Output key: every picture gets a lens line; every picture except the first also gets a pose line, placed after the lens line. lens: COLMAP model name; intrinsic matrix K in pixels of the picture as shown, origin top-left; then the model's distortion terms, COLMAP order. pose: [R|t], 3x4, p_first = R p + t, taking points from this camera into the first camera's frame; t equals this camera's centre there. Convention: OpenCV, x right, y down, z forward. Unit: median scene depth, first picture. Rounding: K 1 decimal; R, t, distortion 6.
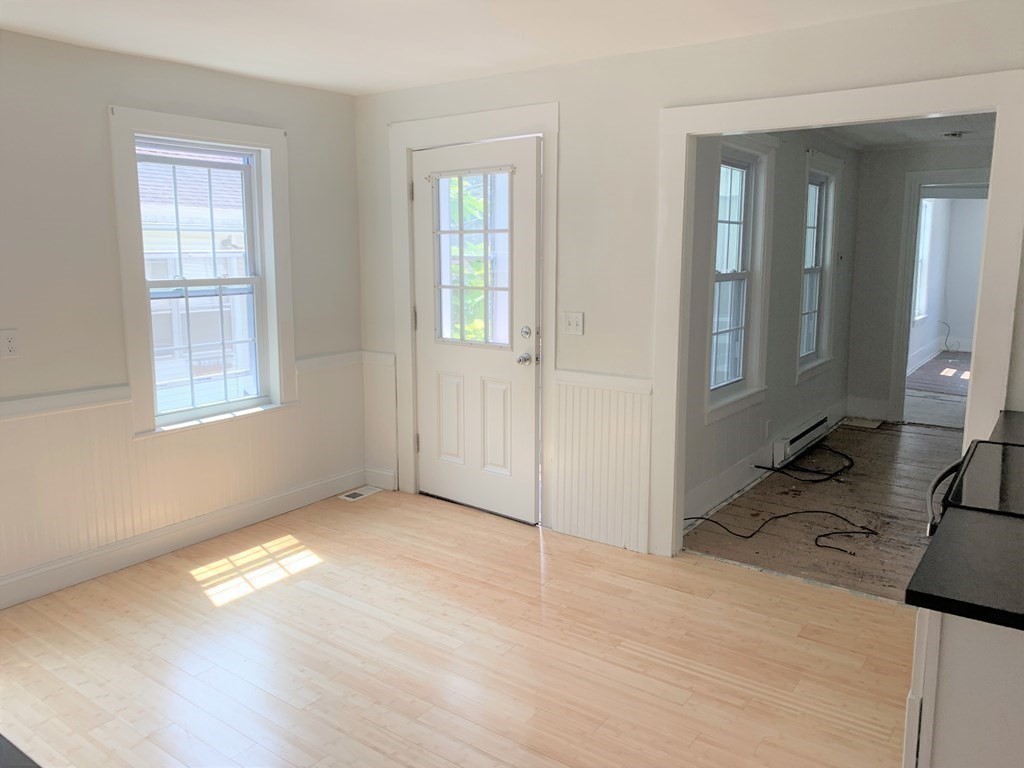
lens RADIAL K [[788.2, 0, 510.6], [0, 788.2, 370.8], [0, 0, 1]] dist [0.008502, 0.000560]
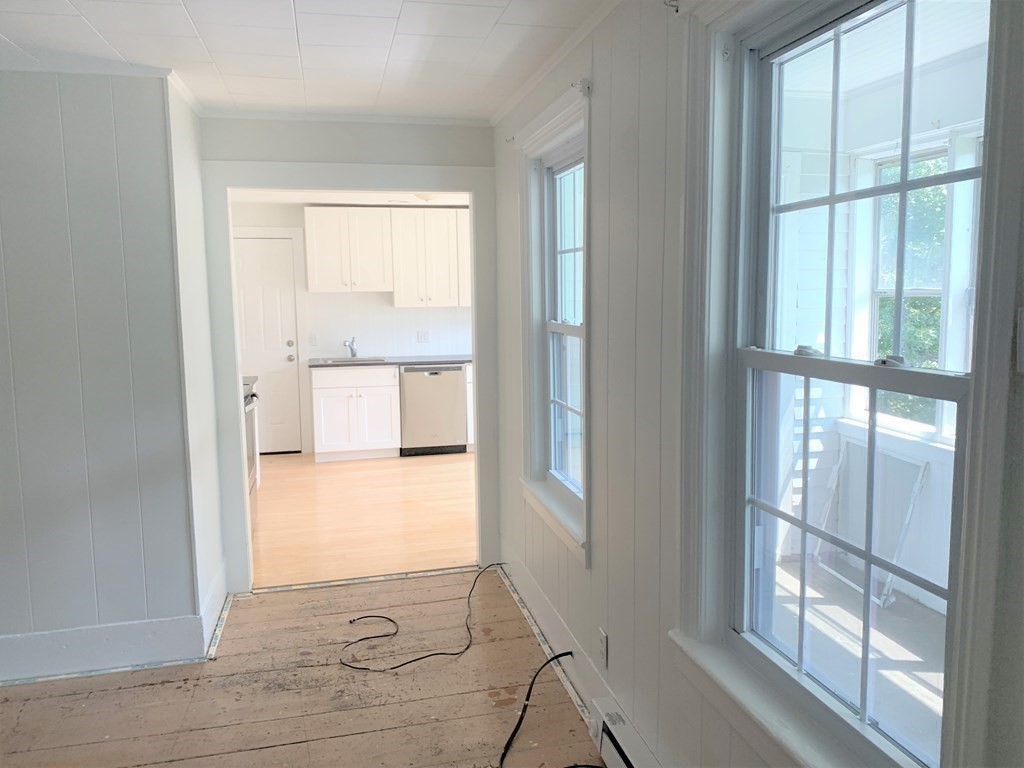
lens RADIAL K [[773.9, 0, 516.6], [0, 773.9, 373.2], [0, 0, 1]] dist [0.006669, 0.001110]
pose [[-0.655830, 0.092065, -0.749273, 0.950749], [-0.098736, 0.973549, 0.206045, -0.253753], [0.748424, 0.209111, -0.629393, 1.641030]]
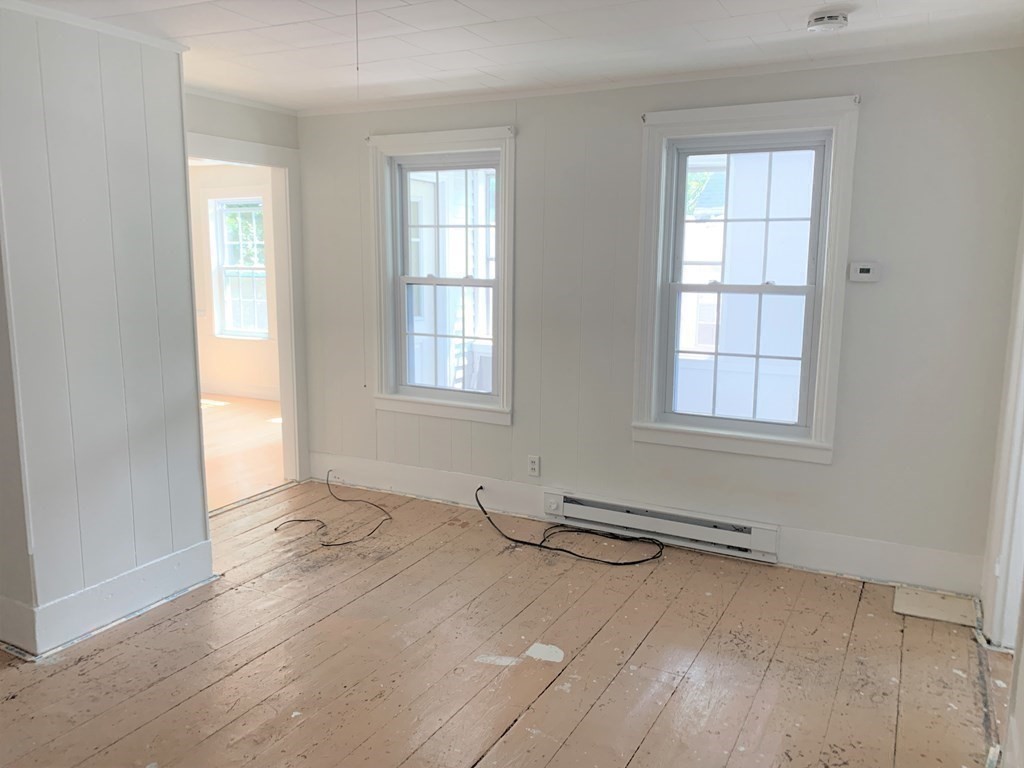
lens RADIAL K [[778.4, 0, 508.9], [0, 778.4, 361.5], [0, 0, 1]] dist [0.005221, -0.009769]
pose [[0.135880, 0.140595, -0.980699, 1.496462], [-0.155284, 0.980667, 0.119075, -0.174006], [0.978480, 0.136107, 0.155085, 1.107801]]
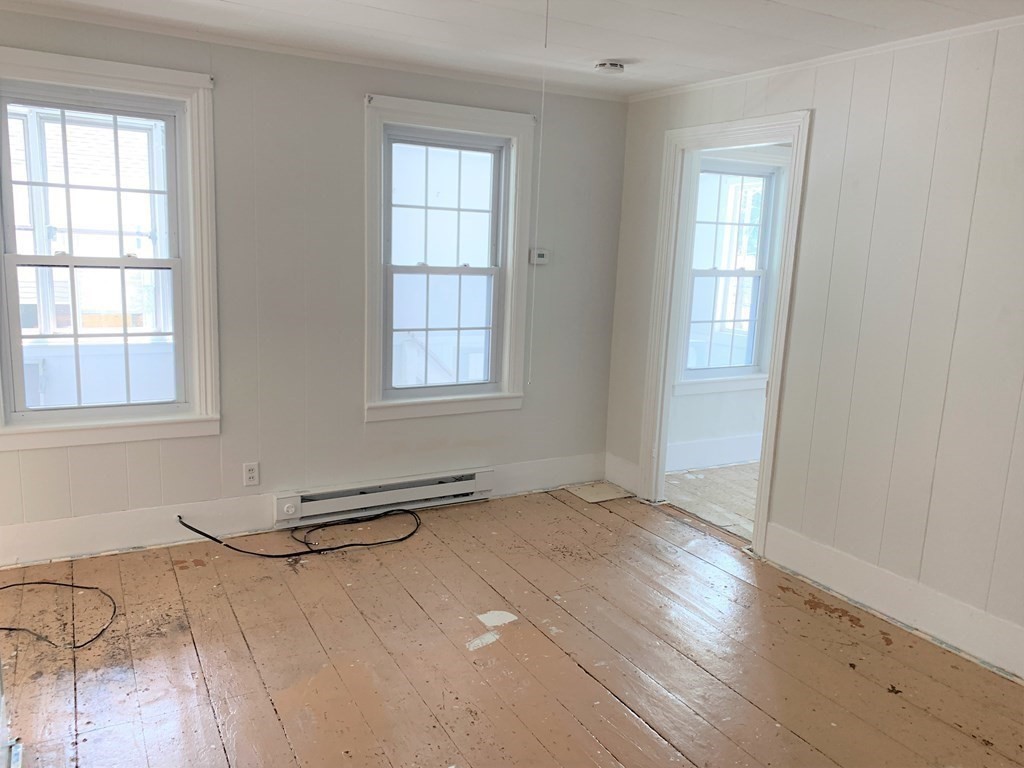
lens RADIAL K [[757.5, 0, 512.0], [0, 757.5, 384.0], [0, 0, 1]] dist [0.011199, -0.003284]
pose [[0.906227, 0.113366, -0.407310, 1.109145], [-0.103887, 0.993553, 0.045394, -0.091597], [0.409830, 0.001177, 0.912161, 0.597622]]
